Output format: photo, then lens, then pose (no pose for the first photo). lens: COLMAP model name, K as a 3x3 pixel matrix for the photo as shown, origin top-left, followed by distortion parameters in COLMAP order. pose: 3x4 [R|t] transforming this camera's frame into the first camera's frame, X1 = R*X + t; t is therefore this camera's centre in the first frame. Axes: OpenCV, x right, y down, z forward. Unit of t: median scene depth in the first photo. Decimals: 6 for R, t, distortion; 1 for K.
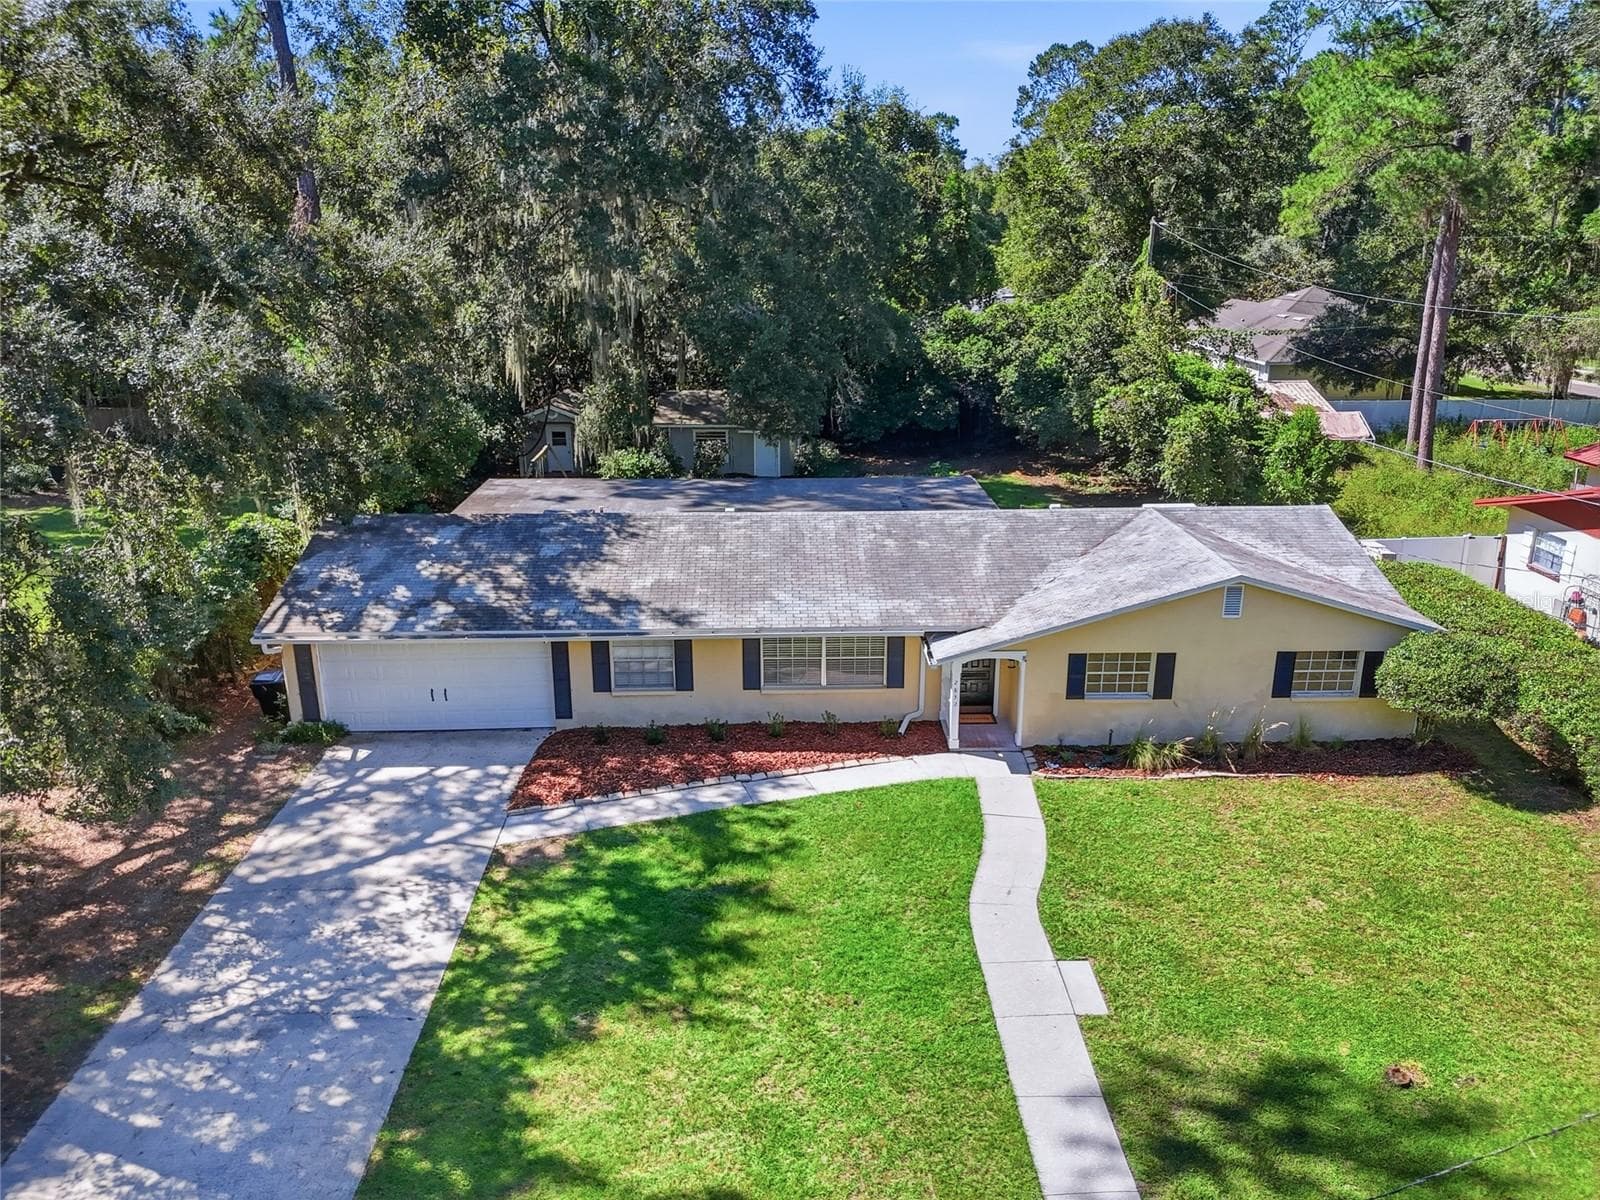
lens RADIAL K [[1143.2, 0, 800.0], [0, 1143.2, 600.0], [0, 0, 1]] dist [0.108449, -0.117977]
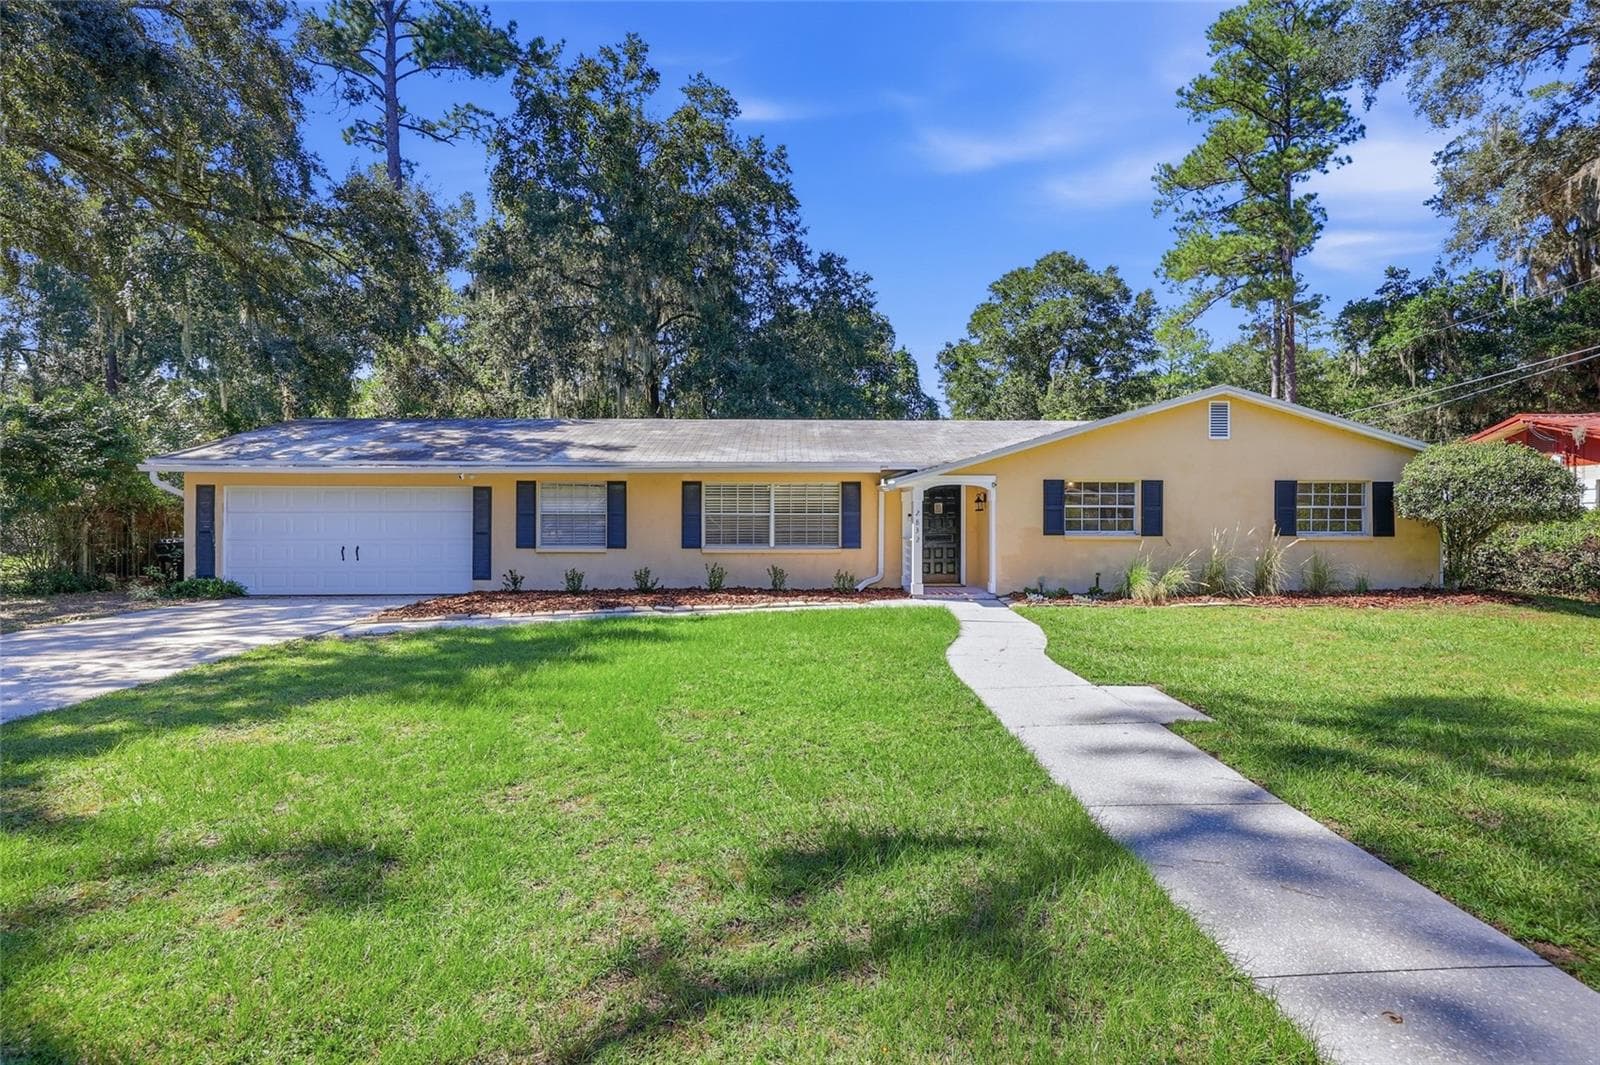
lens RADIAL K [[780.3, 0, 800.0], [0, 780.3, 532.5], [0, 0, 1]] dist [0.001116, -0.000138]
pose [[0.999938, 0.006567, -0.009007, 0.052352], [-0.008827, 0.959941, -0.280063, 0.253917], [0.006807, 0.280125, 0.959939, 0.434320]]
